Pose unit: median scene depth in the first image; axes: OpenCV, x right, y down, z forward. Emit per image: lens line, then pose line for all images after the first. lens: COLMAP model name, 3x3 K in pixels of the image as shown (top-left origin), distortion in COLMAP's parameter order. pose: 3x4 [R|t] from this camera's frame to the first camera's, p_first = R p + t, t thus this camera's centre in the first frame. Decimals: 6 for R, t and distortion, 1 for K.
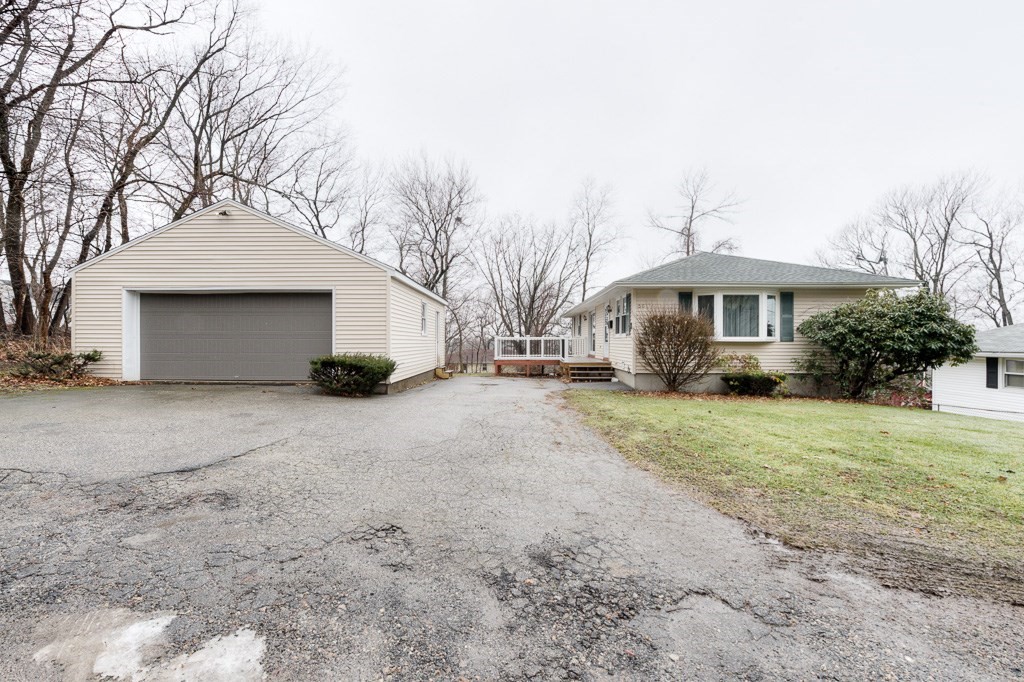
lens RADIAL K [[413.7, 0, 512.0], [0, 413.7, 341.0], [0, 0, 1]] dist [-0.014914, -0.000590]
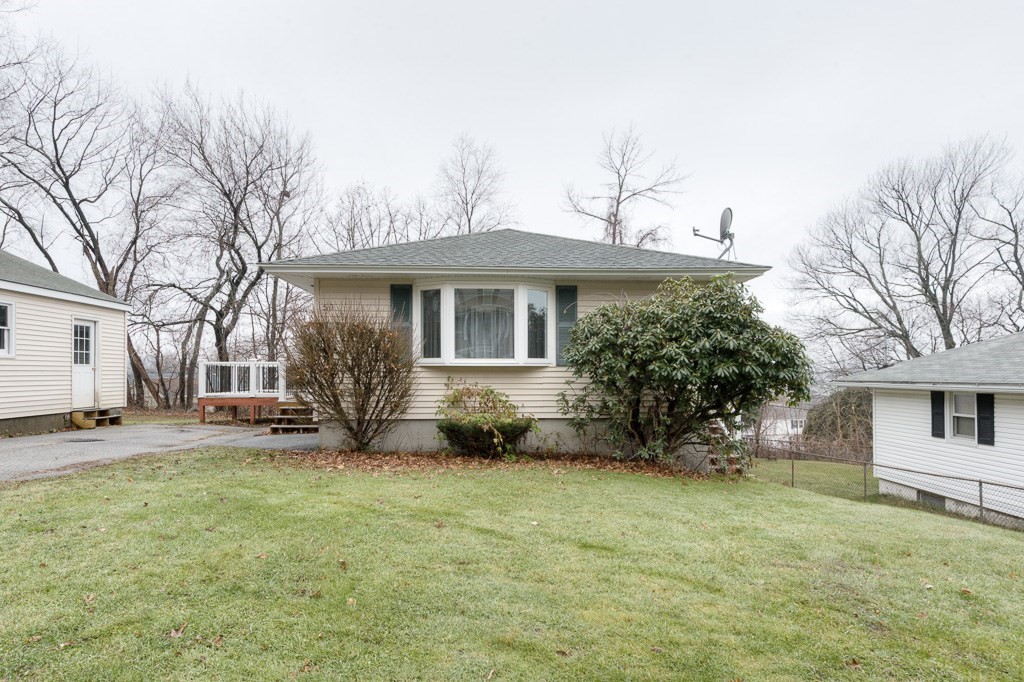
lens RADIAL K [[536.1, 0, 513.8], [0, 536.1, 370.6], [0, 0, 1]] dist [0.000871, -0.001406]
pose [[0.997620, -0.000922, 0.068946, 0.439940], [0.000996, 0.999999, -0.001027, 0.006899], [-0.068945, 0.001093, 0.997620, 0.171504]]
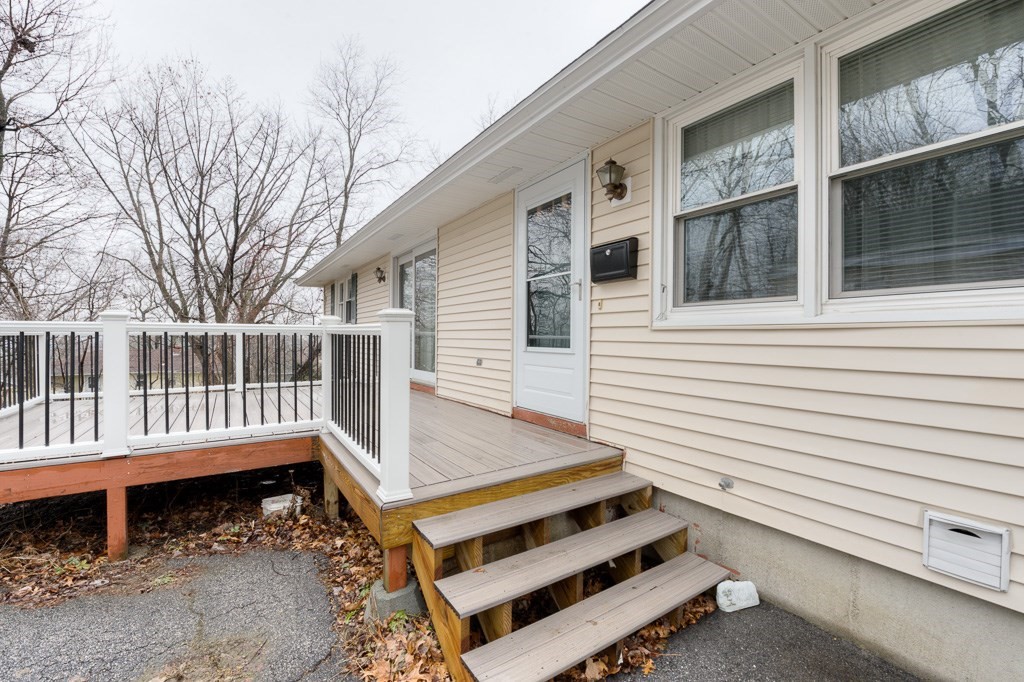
lens RADIAL K [[397.2, 0, 532.0], [0, 397.2, 343.4], [0, 0, 1]] dist [-0.001588, -0.000134]
pose [[0.783462, -0.008051, 0.621387, 0.091203], [-0.005322, 0.999792, 0.019665, -0.003809], [-0.621417, -0.018714, 0.783257, 0.900850]]
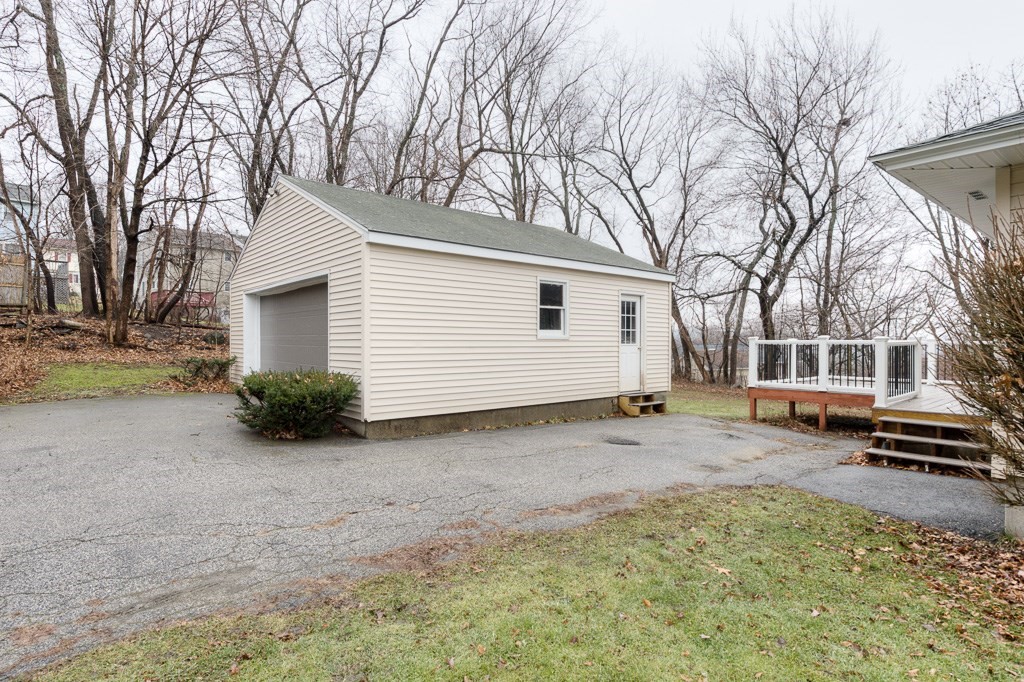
lens RADIAL K [[545.2, 0, 512.0], [0, 545.2, 341.0], [0, 0, 1]] dist [0.000299, -0.000544]
pose [[0.655474, -0.000439, -0.755217, 0.297324], [0.001128, 0.999999, 0.000397, -0.009550], [0.755217, -0.001112, 0.655474, 0.429227]]
